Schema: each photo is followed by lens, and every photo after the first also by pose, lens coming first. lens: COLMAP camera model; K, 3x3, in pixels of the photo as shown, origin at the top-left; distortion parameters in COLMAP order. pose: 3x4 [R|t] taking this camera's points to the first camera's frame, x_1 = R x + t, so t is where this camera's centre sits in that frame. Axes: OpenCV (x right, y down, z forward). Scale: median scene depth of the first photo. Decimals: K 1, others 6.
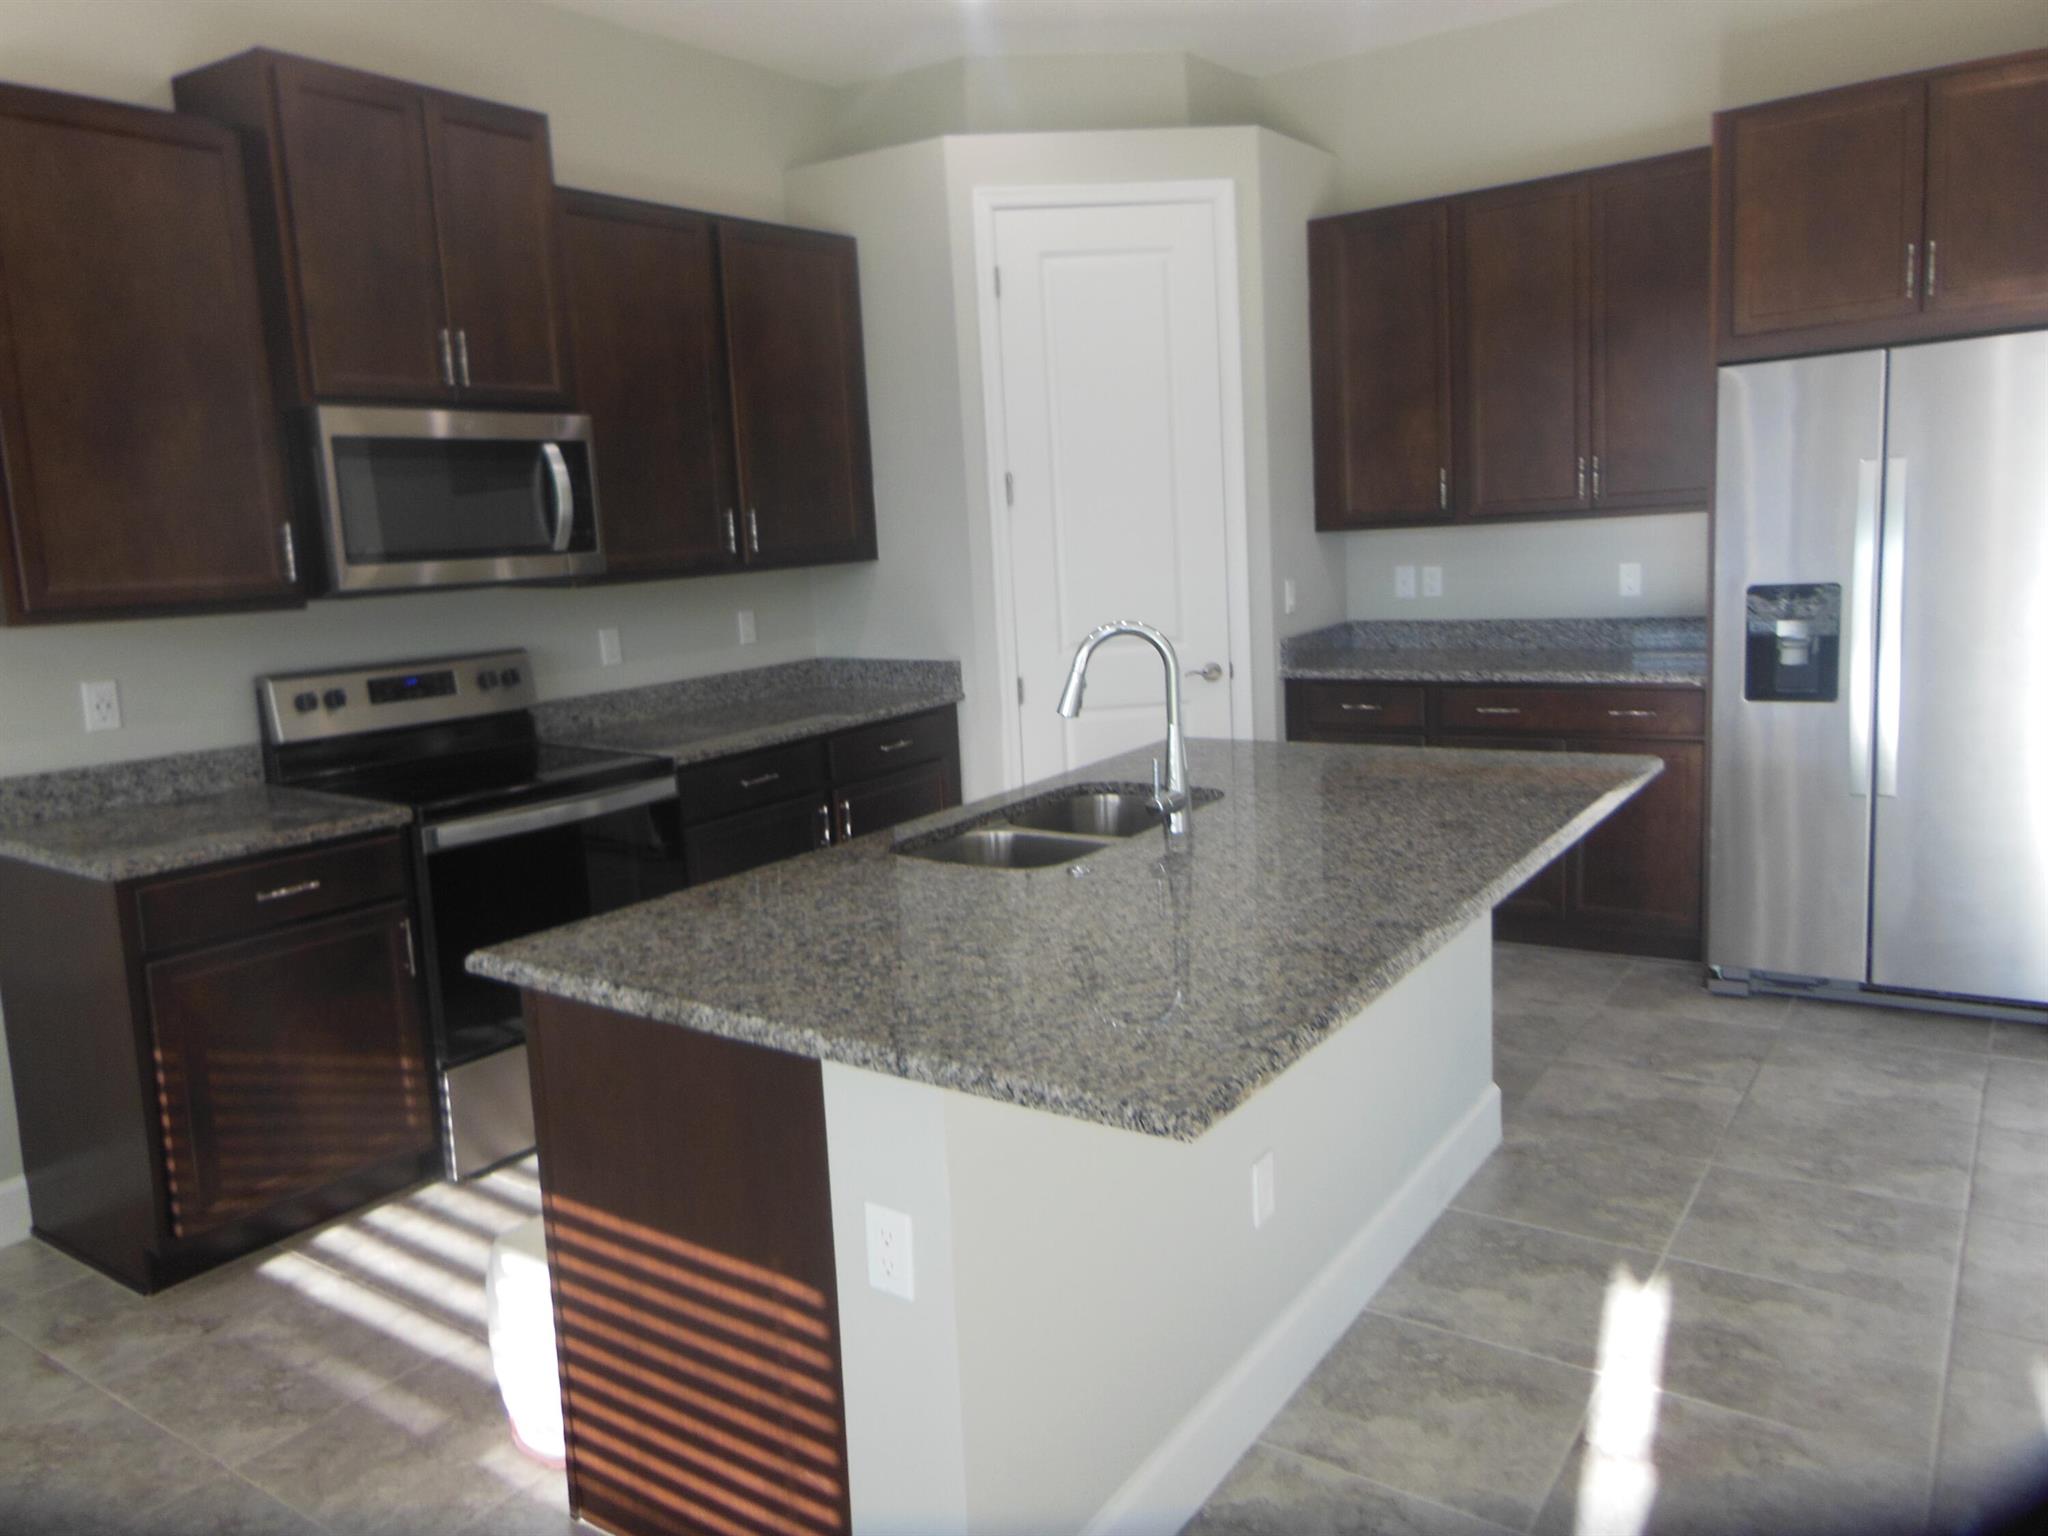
lens RADIAL K [[1467.6, 0, 1026.0], [0, 1467.6, 776.4], [0, 0, 1]] dist [-0.016705, 0.003142]
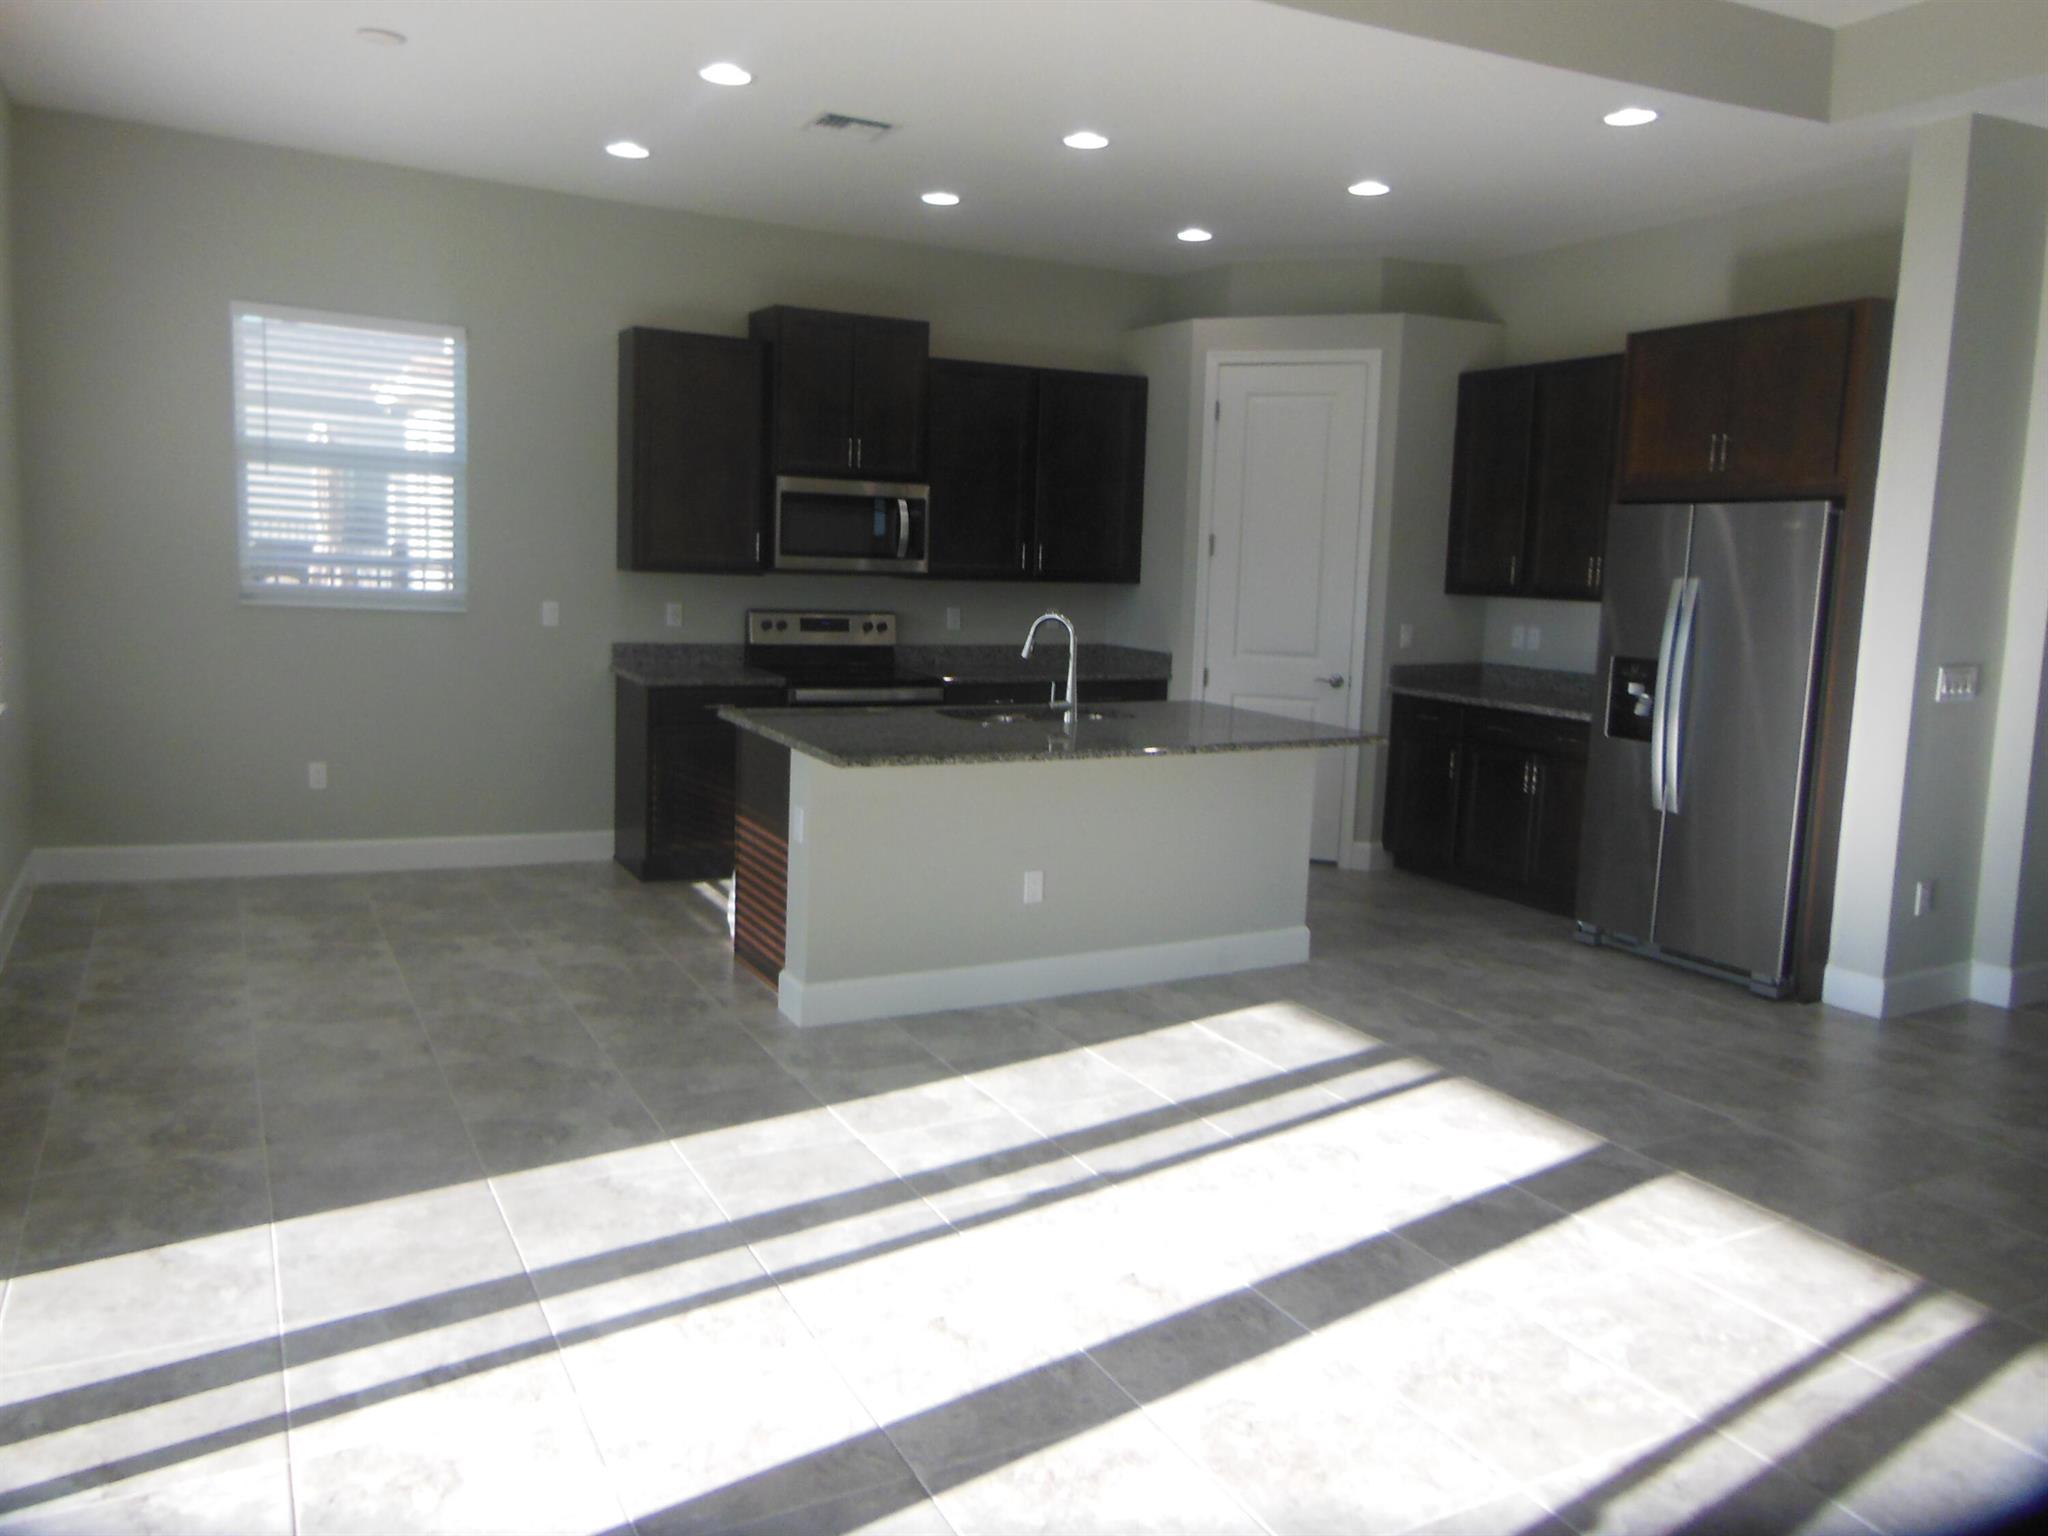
lens RADIAL K [[1519.2, 0, 1024.0], [0, 1519.2, 768.0], [0, 0, 1]] dist [-0.071299, 0.002121]
pose [[0.887623, 0.143895, -0.437515, 0.765395], [-0.156416, 0.987663, 0.007500, 0.072637], [0.433197, 0.061777, 0.899180, -0.686214]]
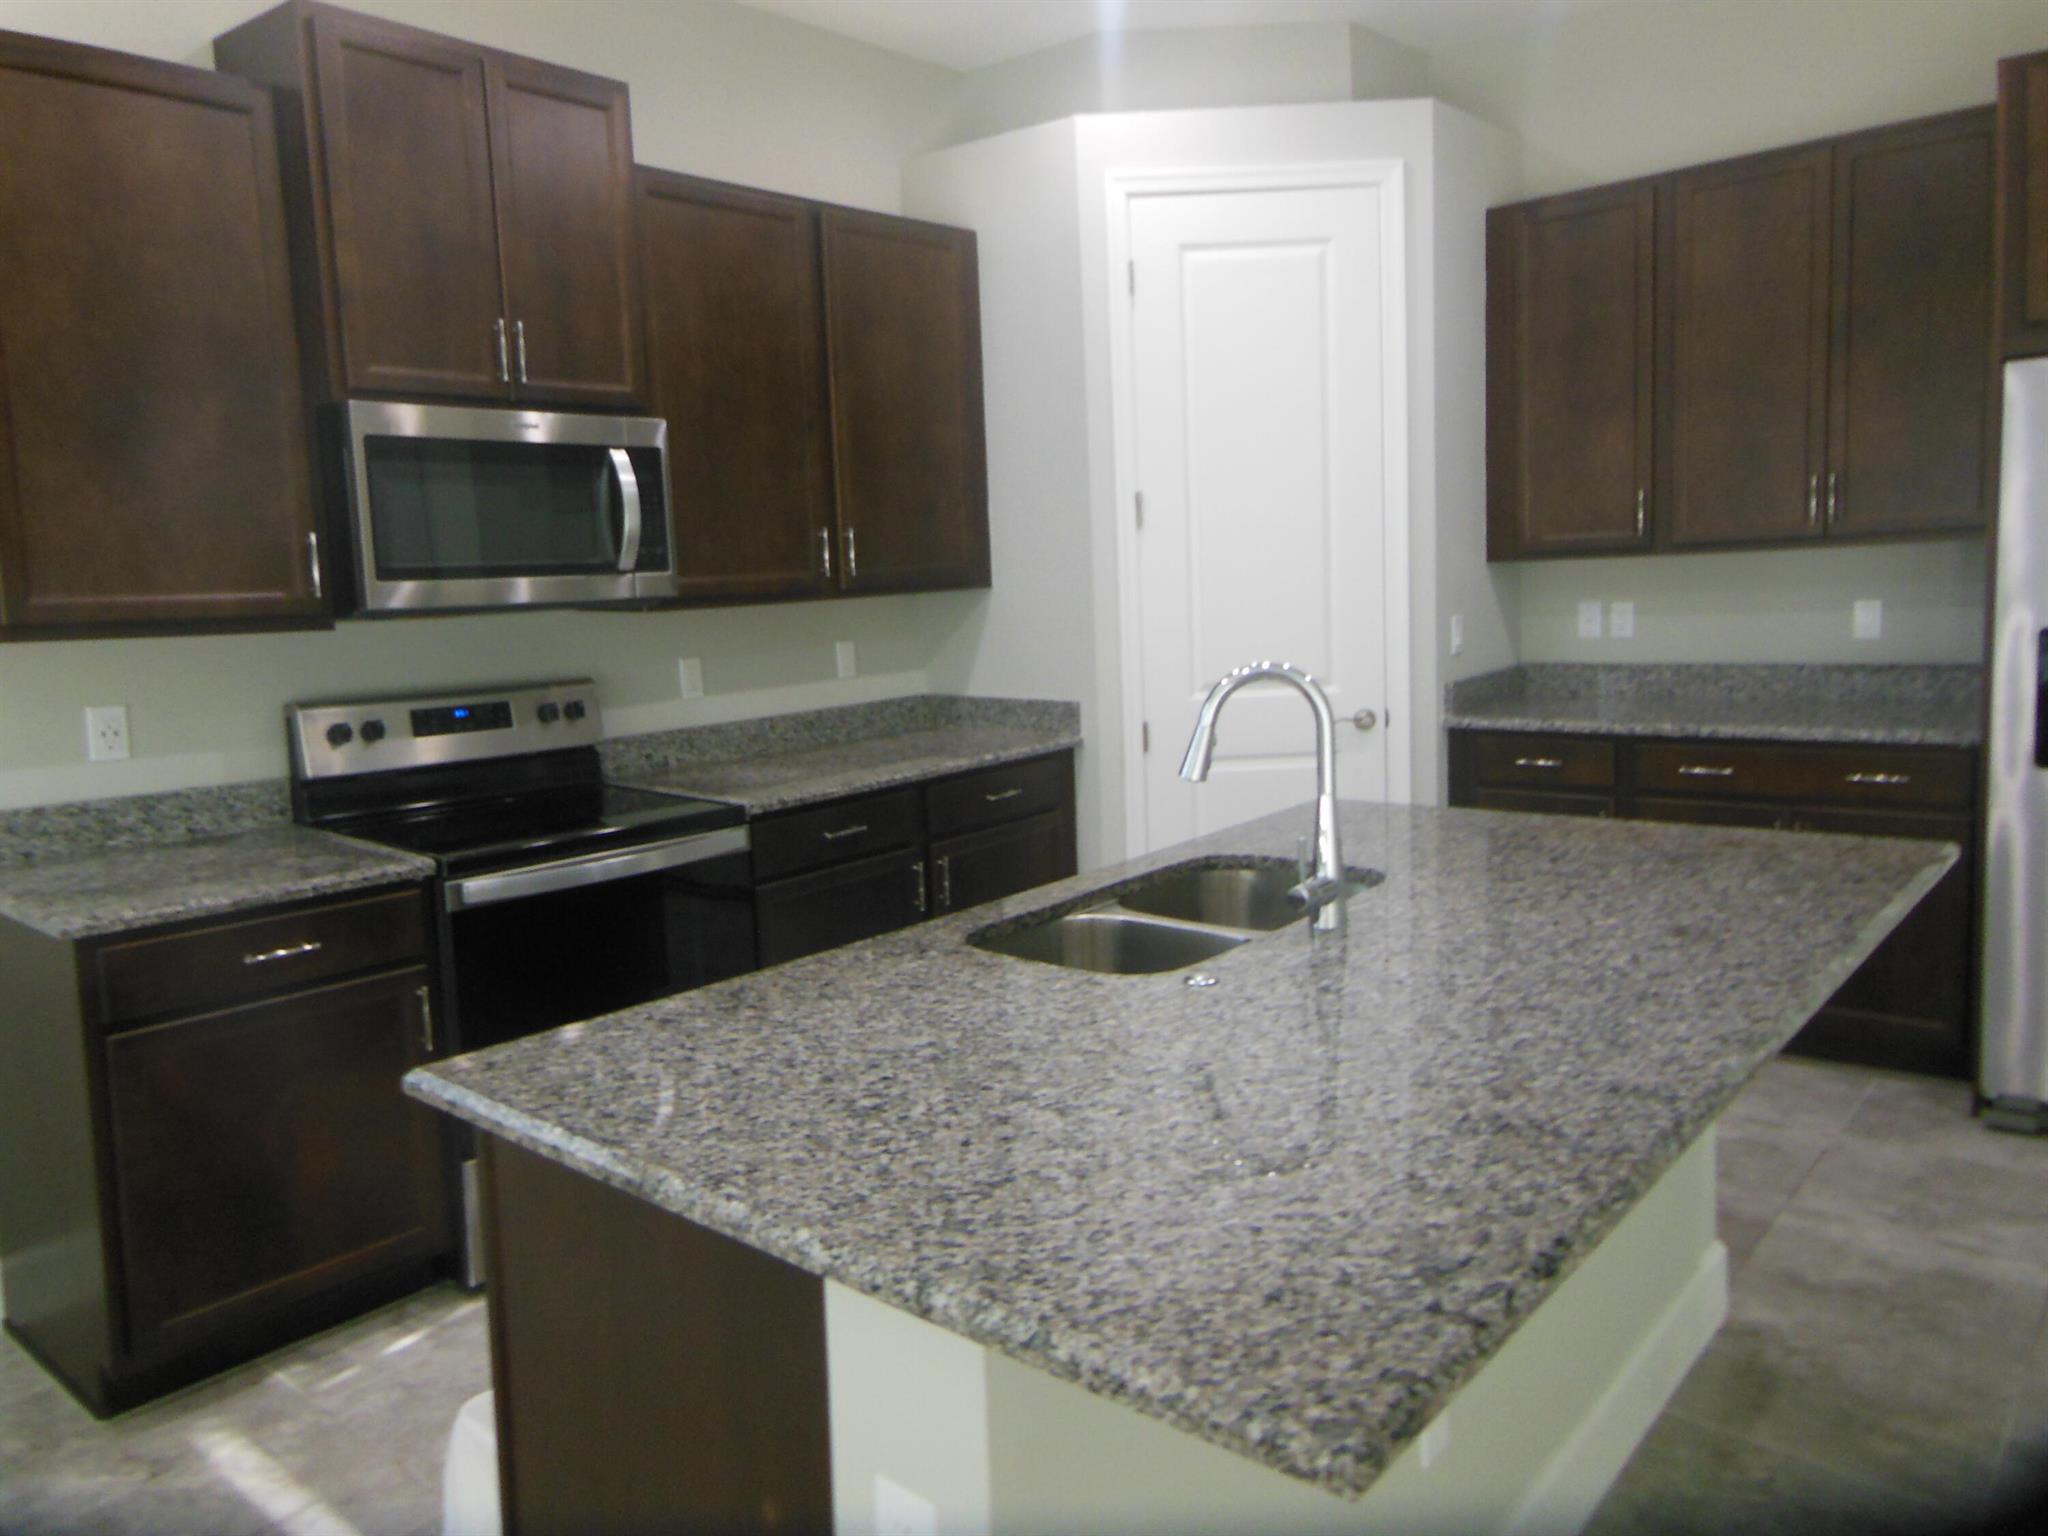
lens RADIAL K [[1489.4, 0, 1012.5], [0, 1489.4, 756.2], [0, 0, 1]] dist [-0.008594, 0.057728]
pose [[0.994588, 0.025372, -0.100753, 0.010233], [-0.029149, 0.998919, -0.036199, -0.017316], [0.099725, 0.038940, 0.994253, 0.145592]]
